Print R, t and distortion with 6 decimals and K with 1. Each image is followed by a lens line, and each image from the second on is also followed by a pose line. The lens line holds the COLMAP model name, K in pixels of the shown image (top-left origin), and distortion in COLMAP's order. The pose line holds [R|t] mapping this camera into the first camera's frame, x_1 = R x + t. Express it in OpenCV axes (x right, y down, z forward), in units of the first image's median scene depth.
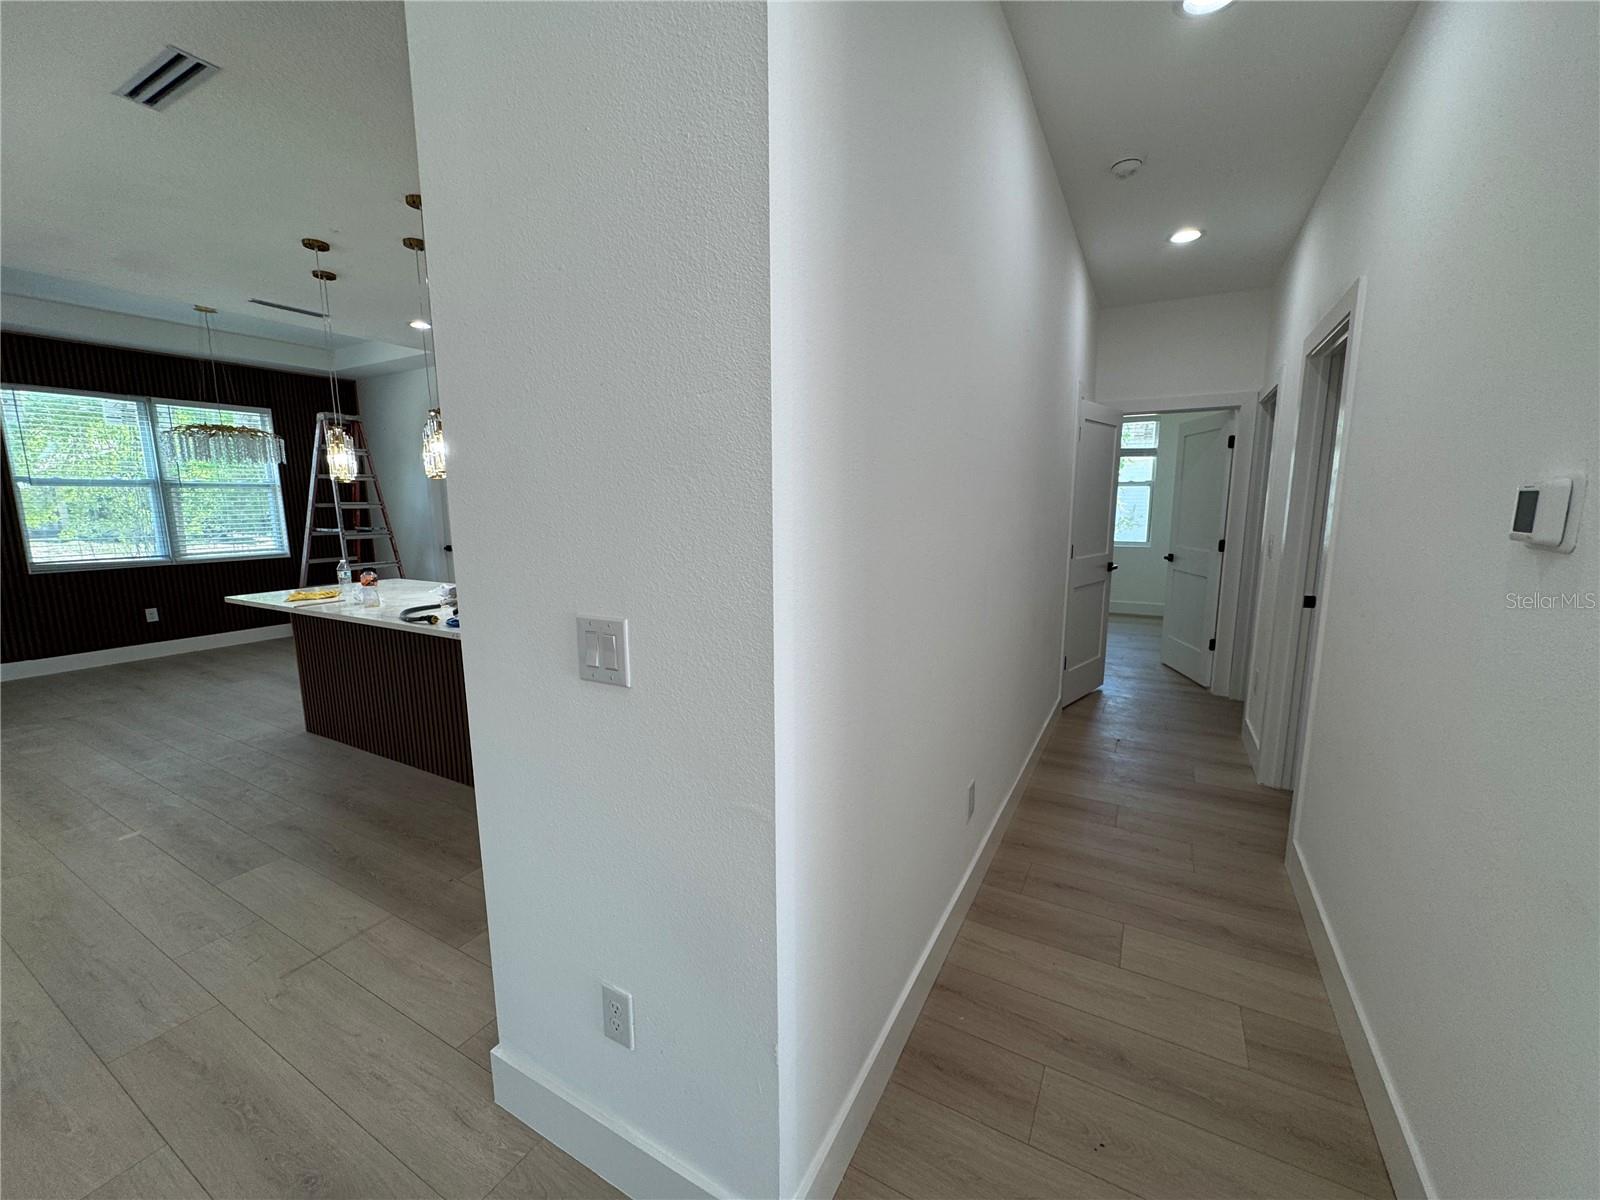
lens RADIAL K [[633.8, 0, 804.6], [0, 633.8, 602.7], [0, 0, 1]] dist [-0.001027, 0.000141]
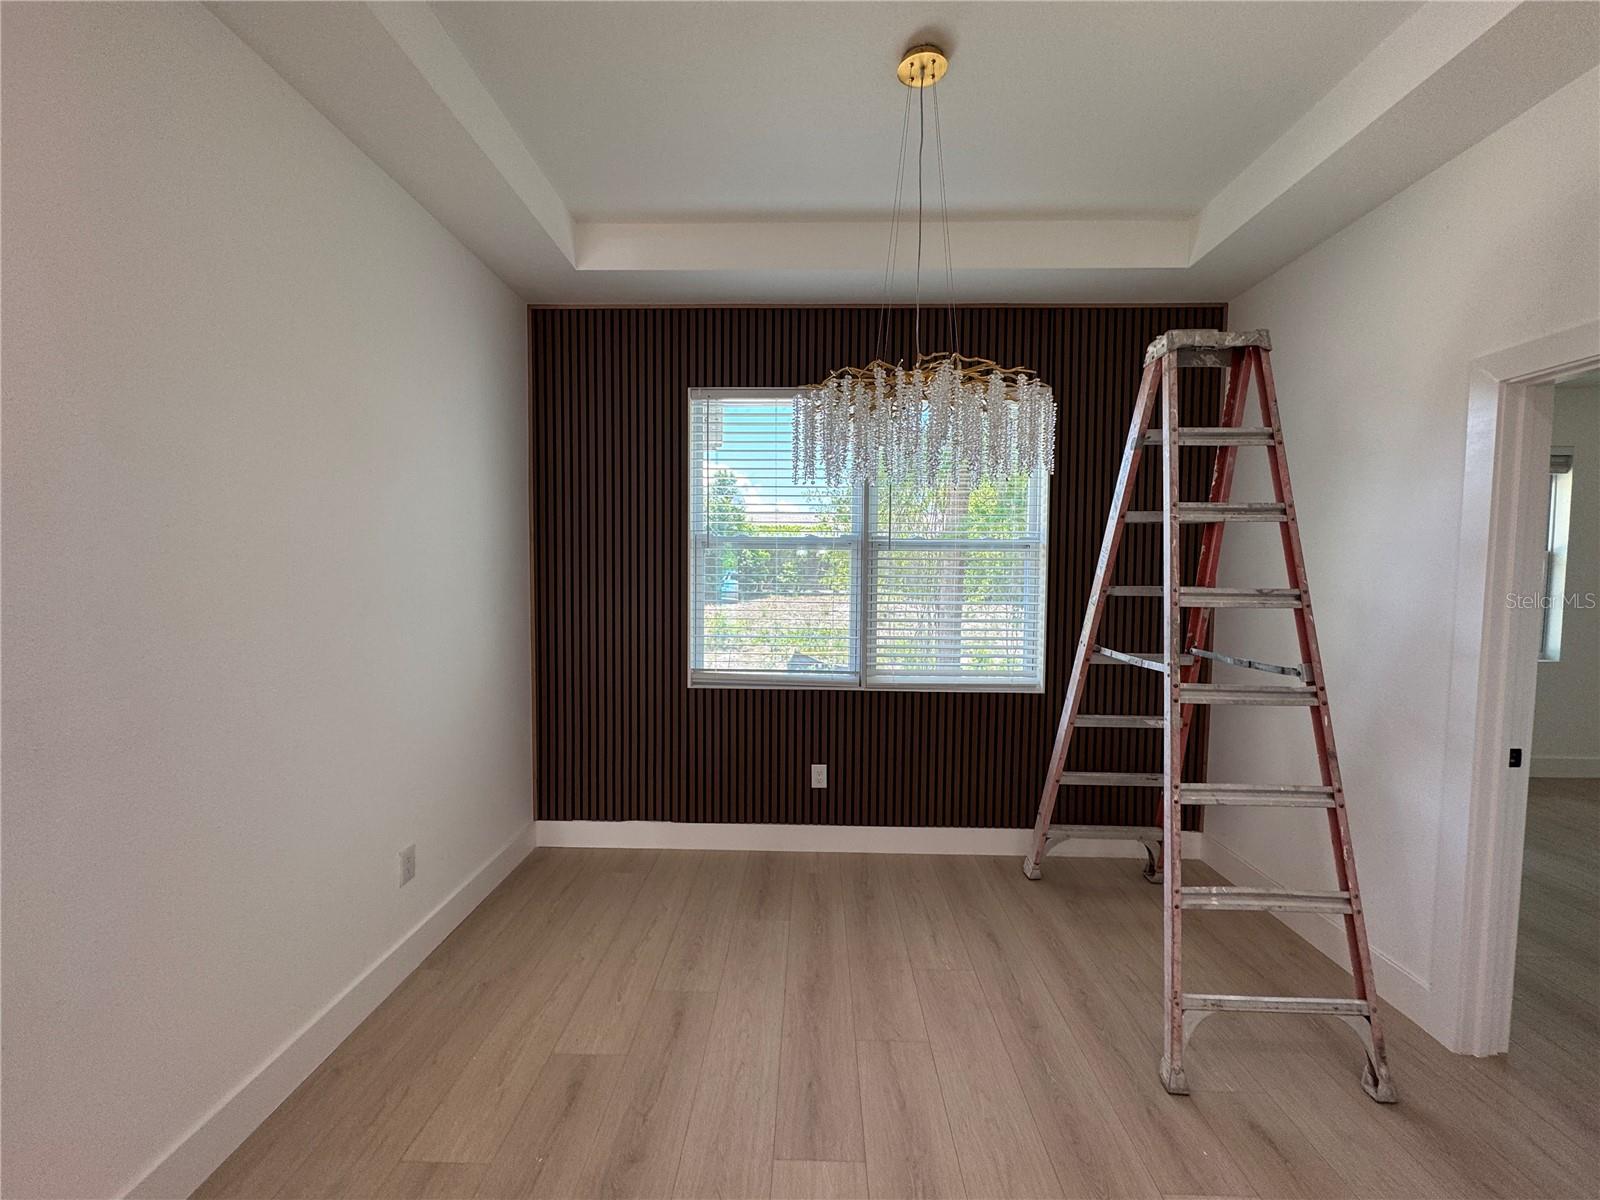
lens RADIAL K [[633.8, 0, 799.9], [0, 633.8, 602.9], [0, 0, 1]] dist [-0.001027, 0.000141]
pose [[0.460224, 0.055345, -0.886076, -0.522576], [-0.154354, 0.987843, -0.018469, -0.111424], [0.874282, 0.145270, 0.463172, 0.665644]]
